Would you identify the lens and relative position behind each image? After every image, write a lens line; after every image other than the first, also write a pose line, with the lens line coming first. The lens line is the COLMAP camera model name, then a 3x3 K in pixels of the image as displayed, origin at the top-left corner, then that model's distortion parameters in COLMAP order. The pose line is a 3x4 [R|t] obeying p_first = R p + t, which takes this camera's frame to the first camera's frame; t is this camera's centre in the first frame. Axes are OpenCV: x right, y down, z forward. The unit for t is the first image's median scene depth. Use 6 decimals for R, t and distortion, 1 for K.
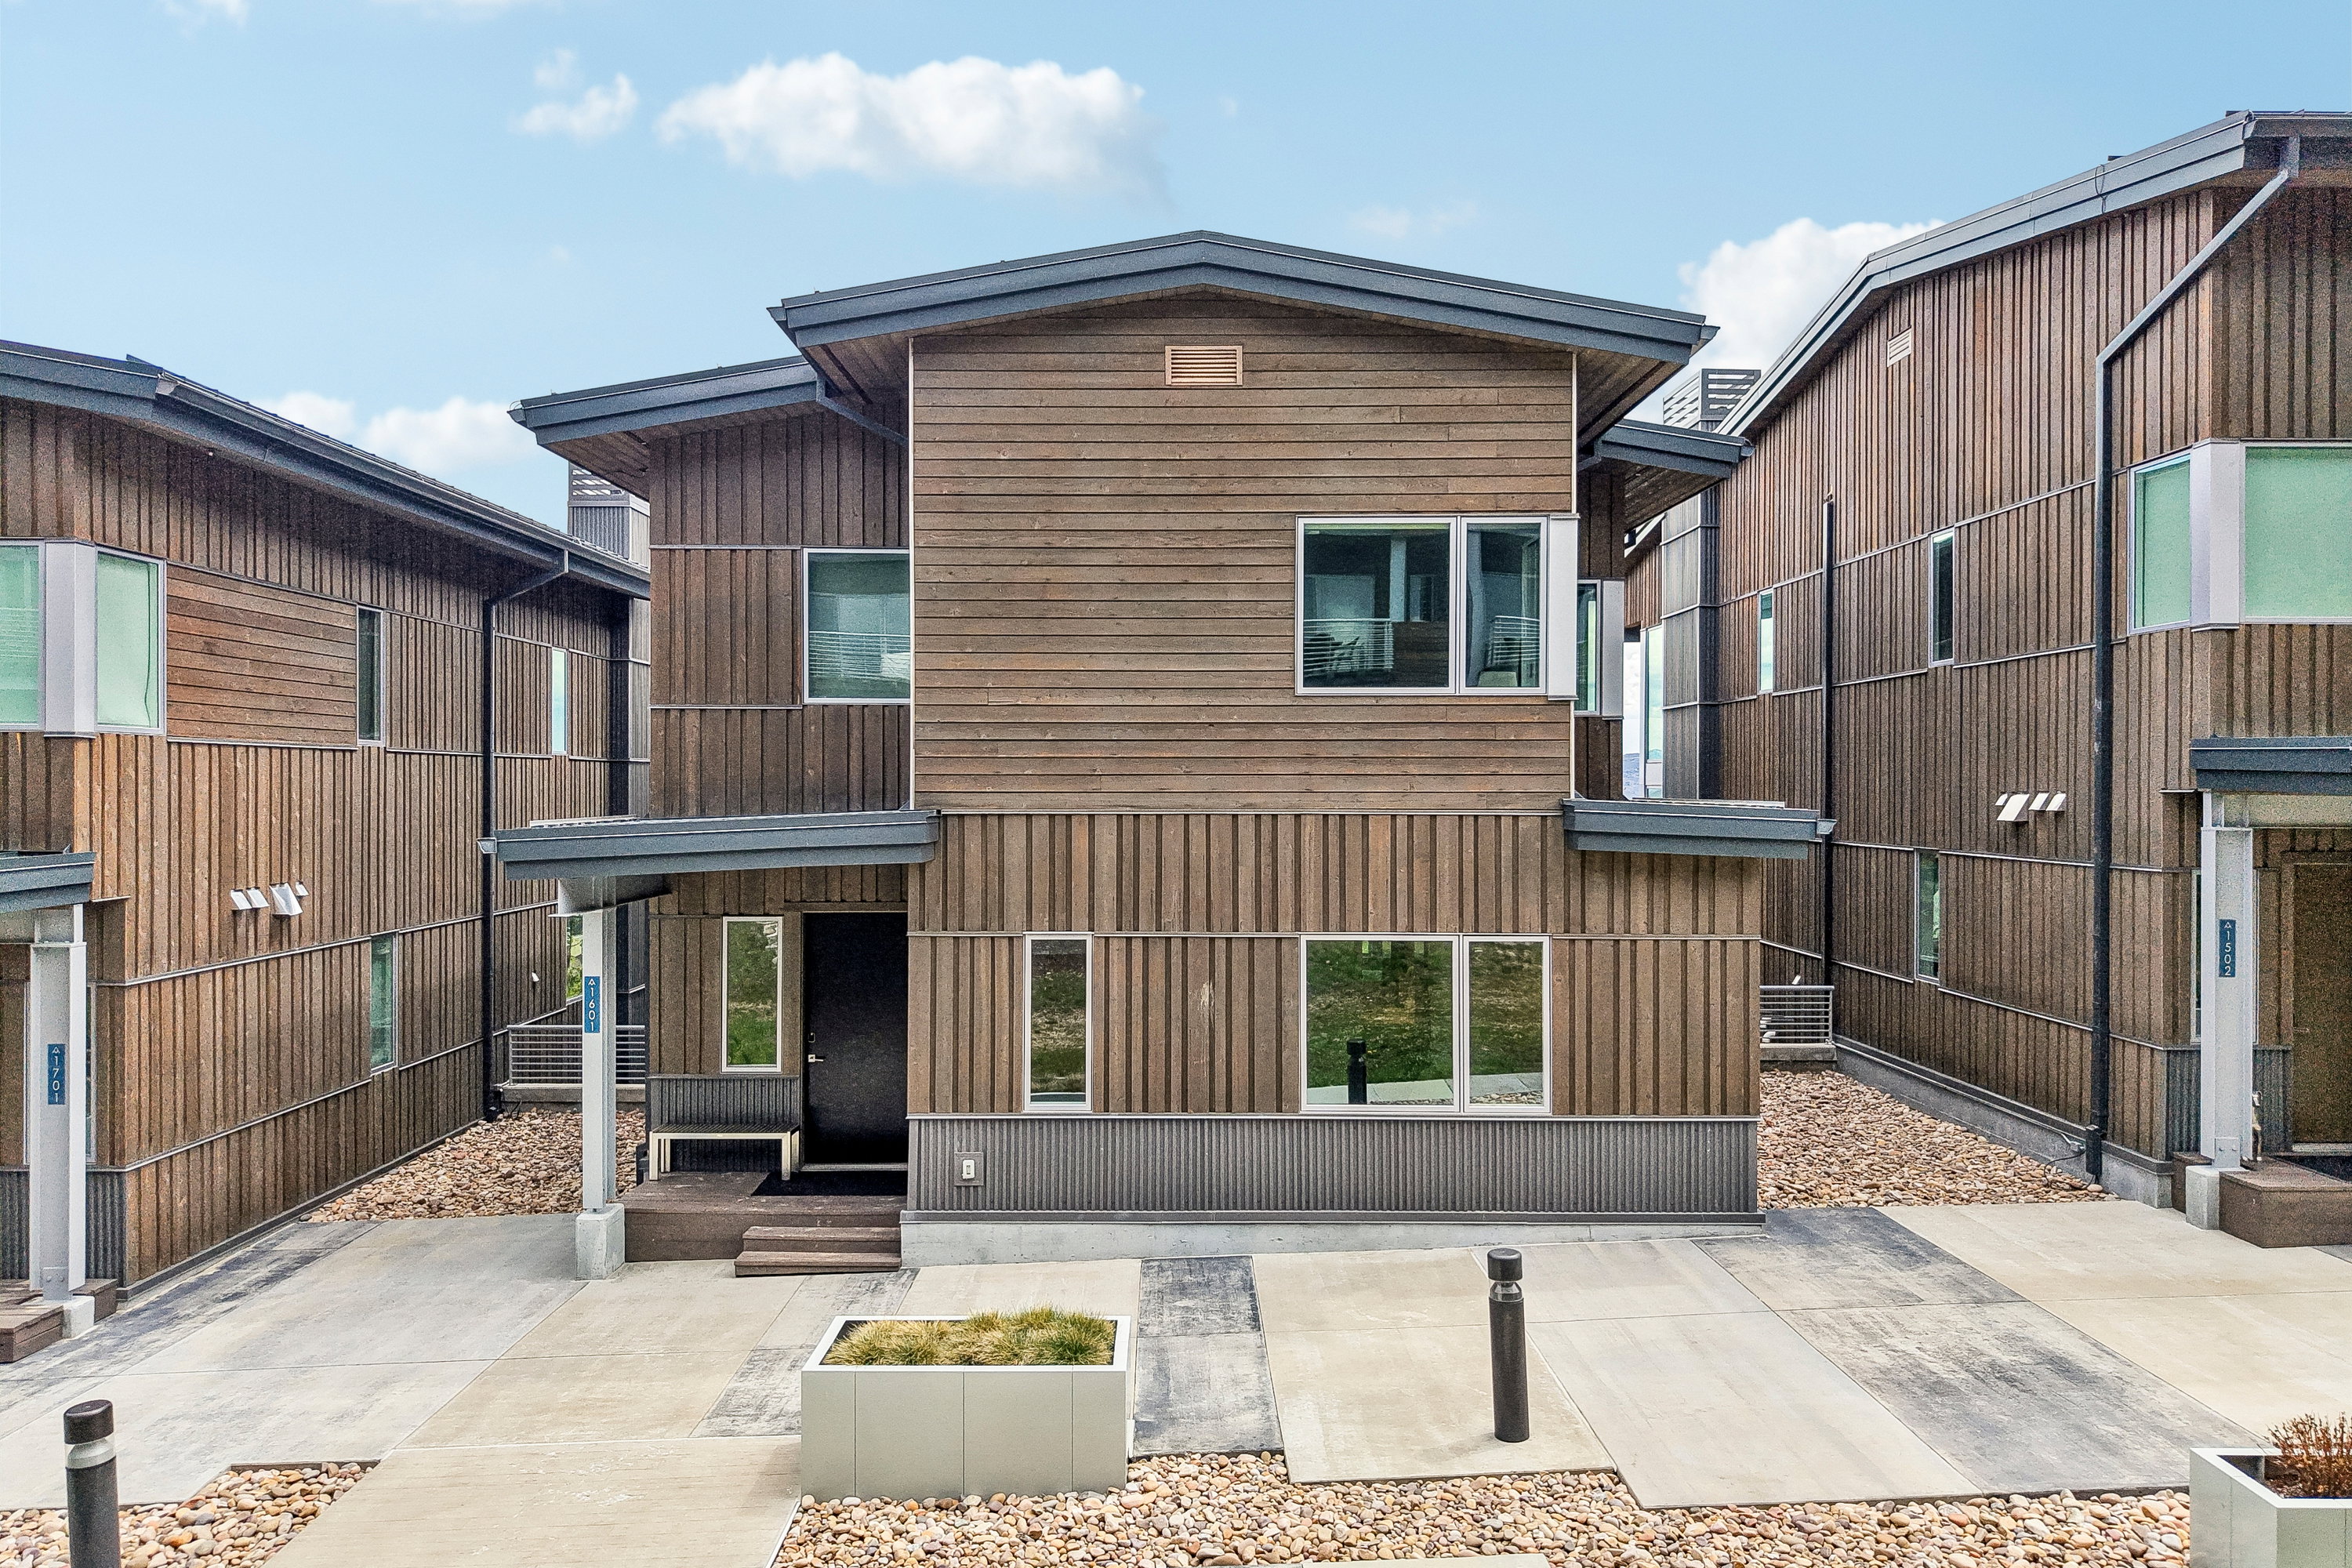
lens RADIAL K [[1571.5, 0, 1177.2], [0, 1571.5, 791.8], [0, 0, 1]] dist [0.027164, -0.029057]
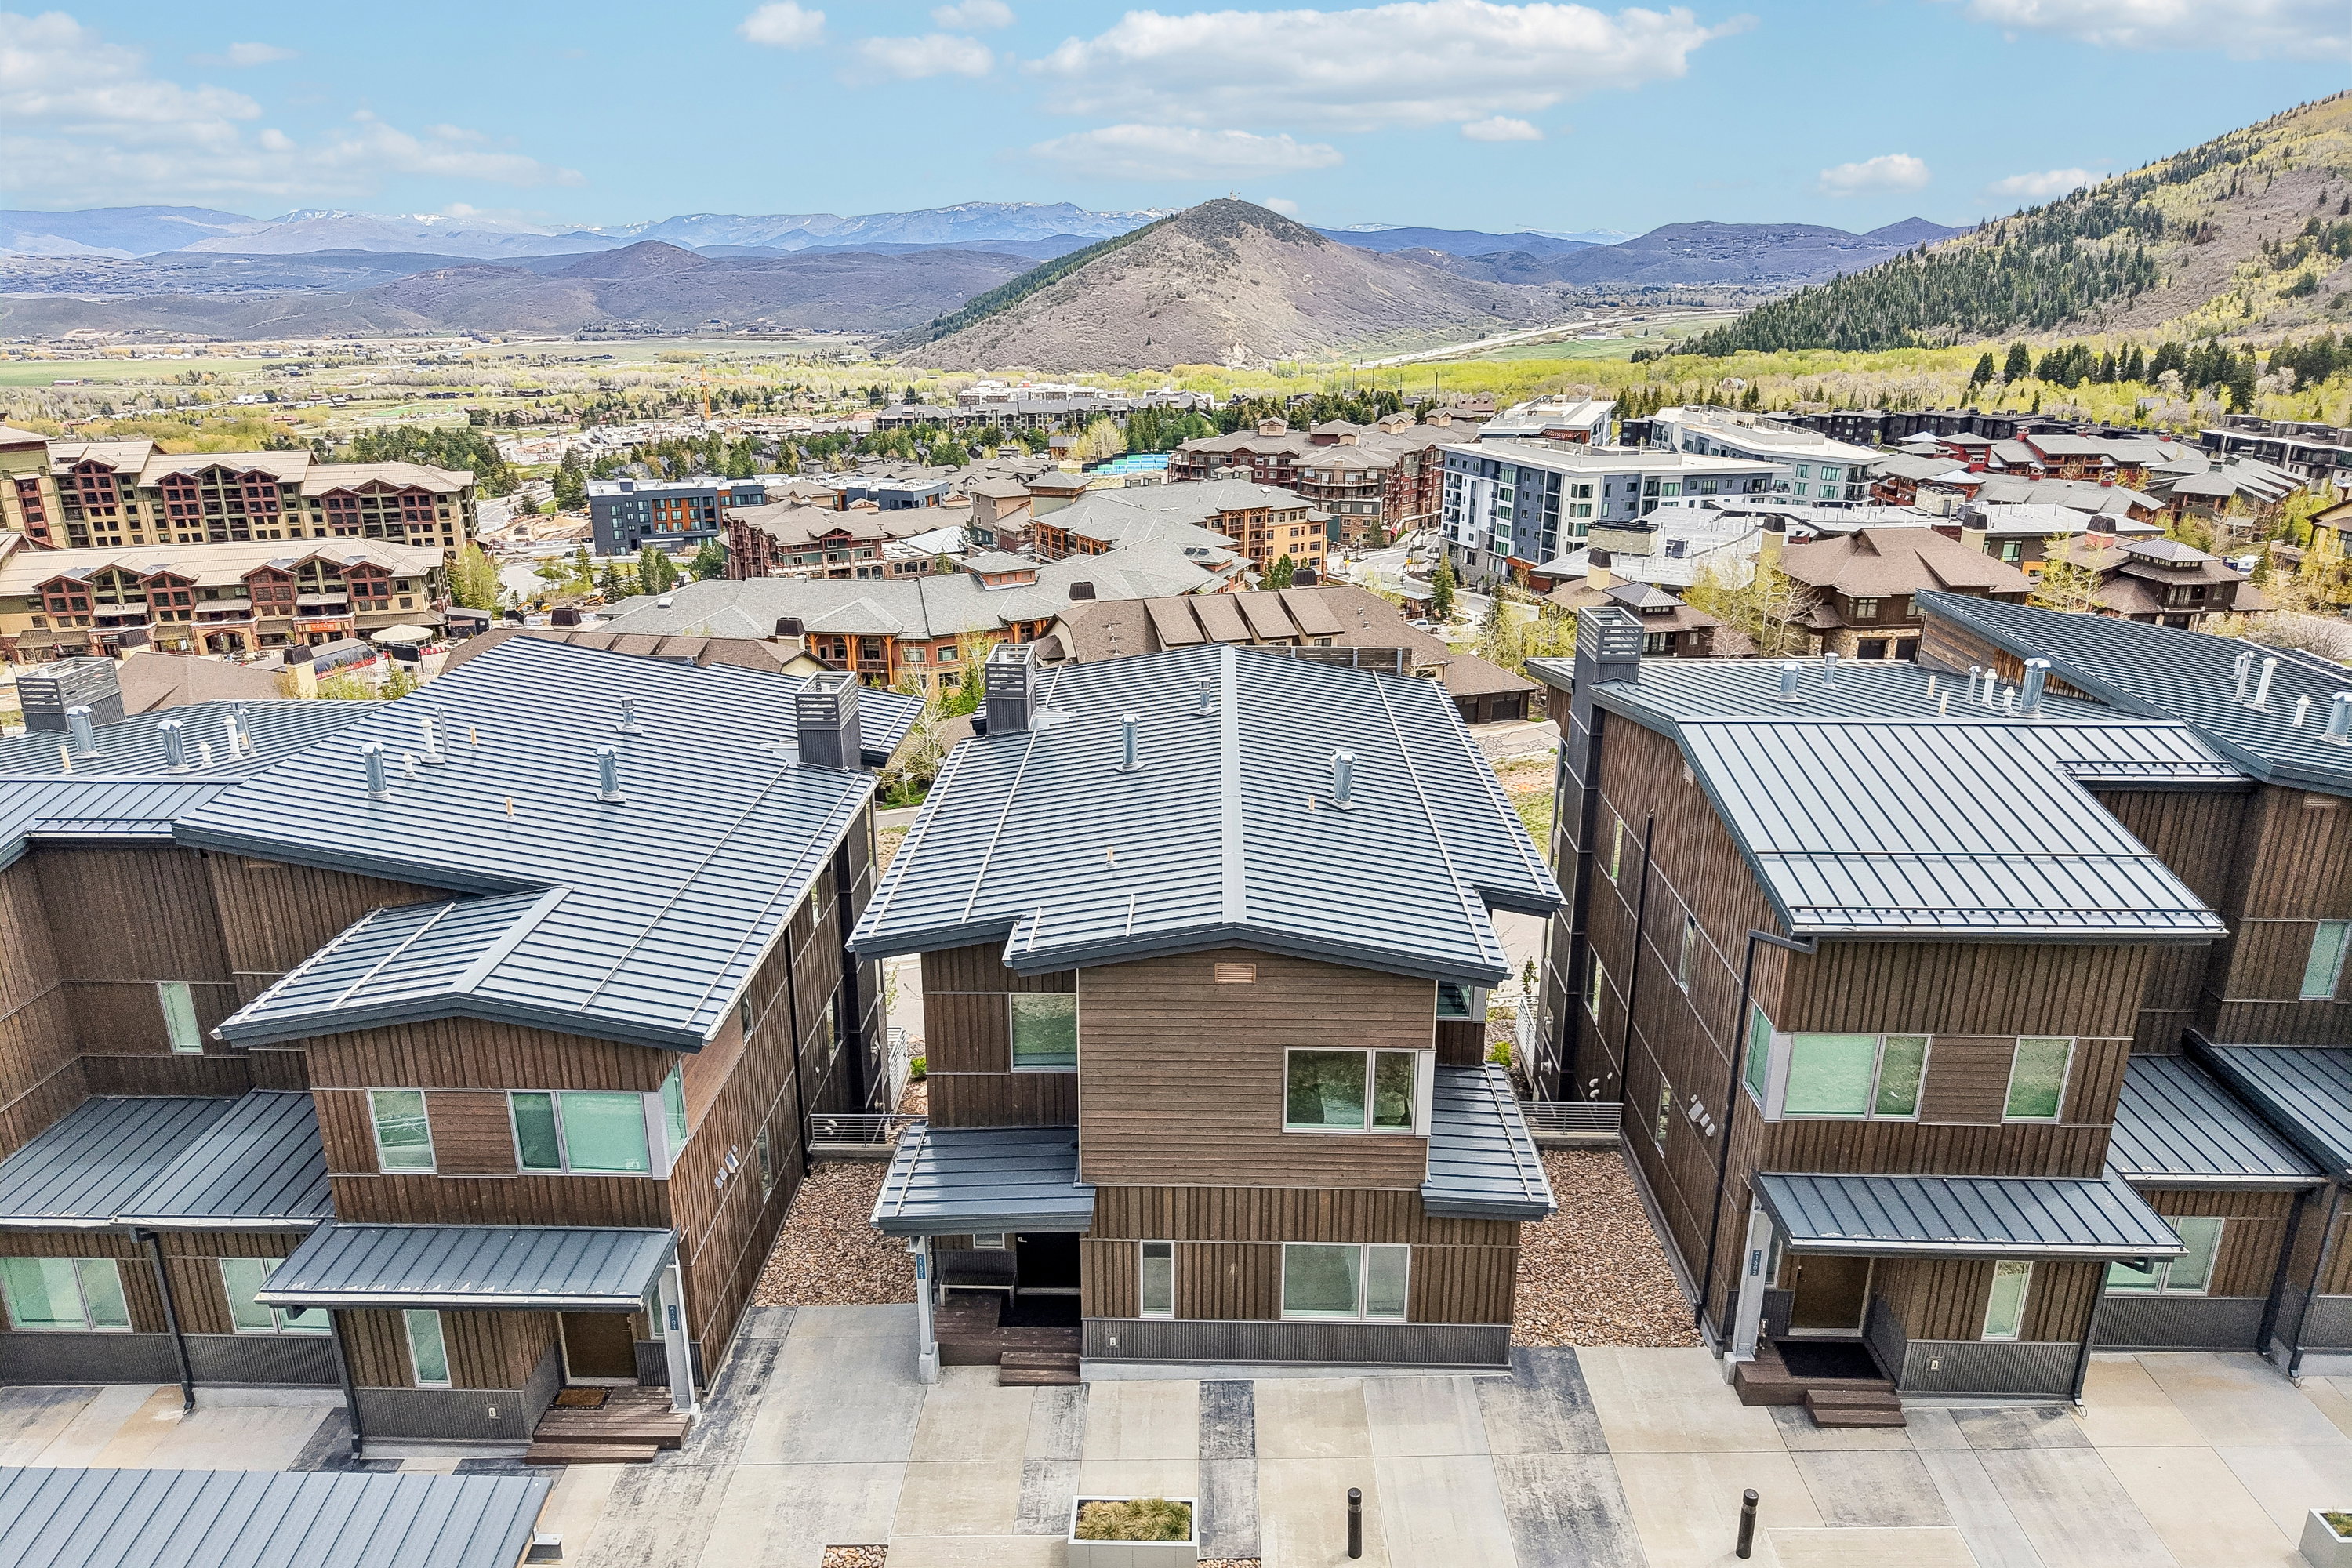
lens RADIAL K [[1571.5, 0, 1177.7], [0, 1571.5, 791.6], [0, 0, 1]] dist [0.027164, -0.029057]
pose [[0.999729, 0.008204, -0.021766, -0.012551], [-0.000885, 0.948478, 0.316842, -1.053731], [0.023244, -0.316737, 0.948228, -0.672624]]
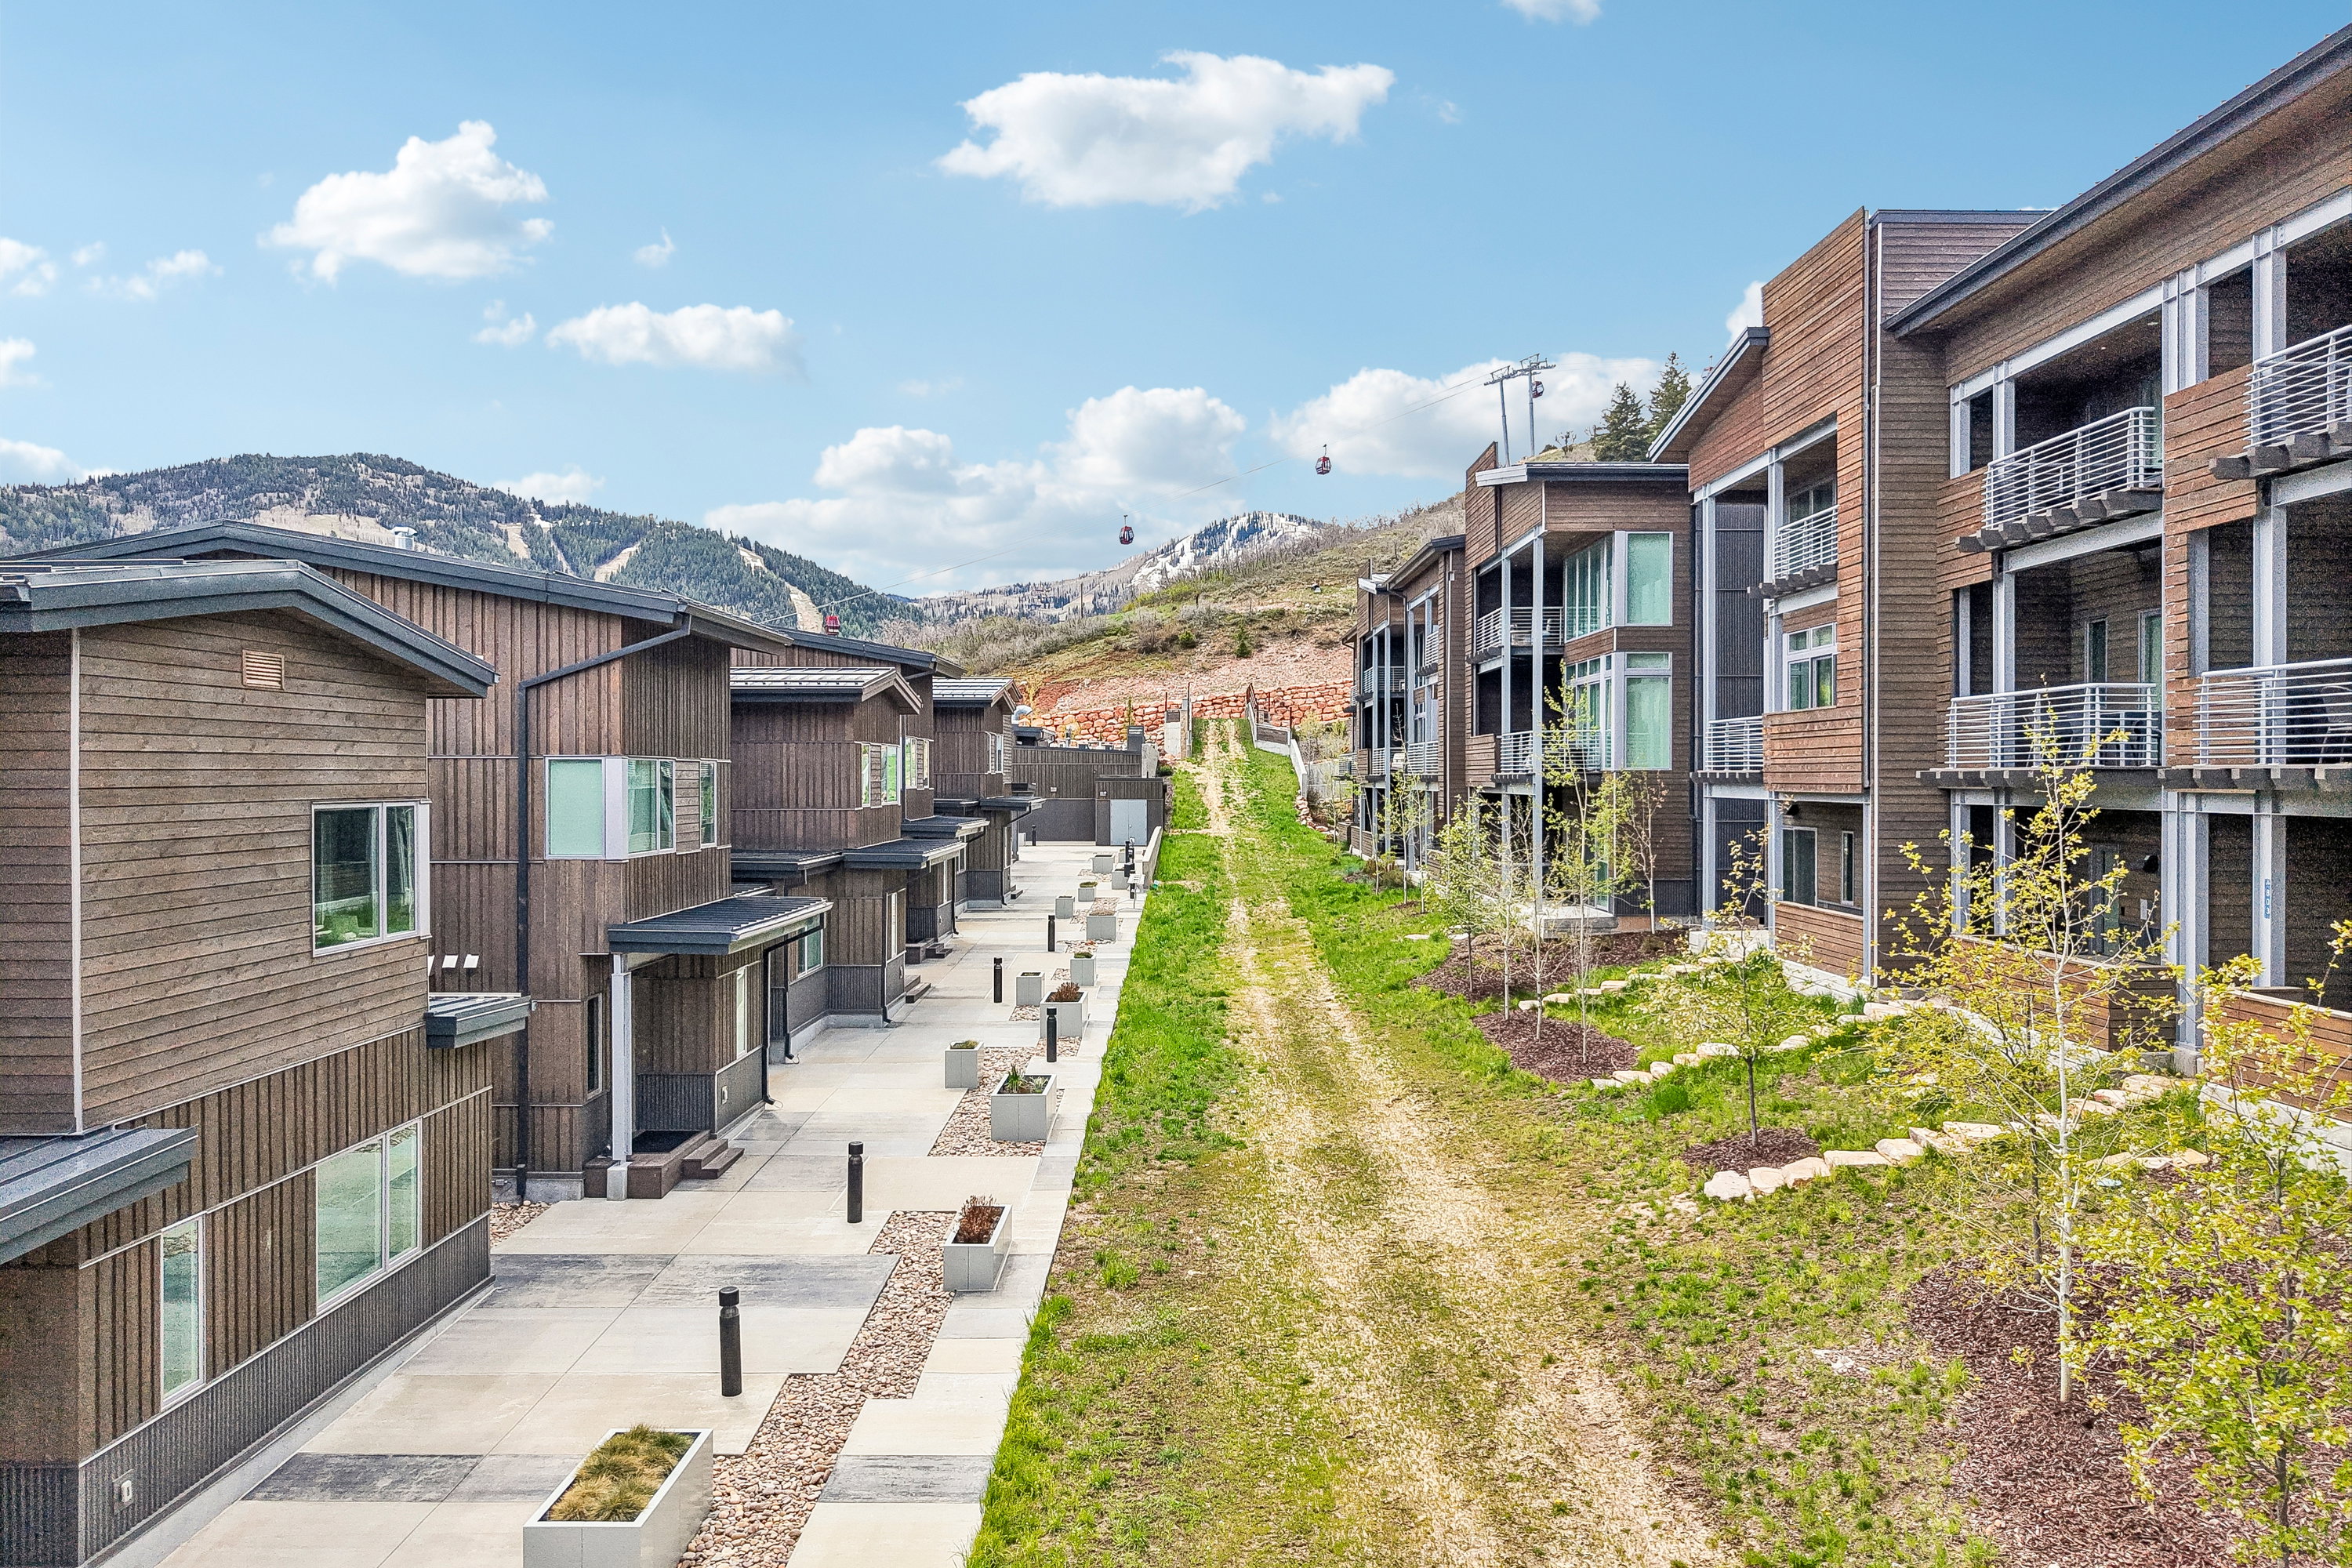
lens RADIAL K [[1571.5, 0, 1160.9], [0, 1571.5, 793.4], [0, 0, 1]] dist [0.027164, -0.029057]
pose [[0.021839, -0.010682, 0.999704, -1.079562], [0.004207, 0.999935, 0.010593, -0.192958], [-0.999753, 0.003974, 0.021883, 0.346139]]
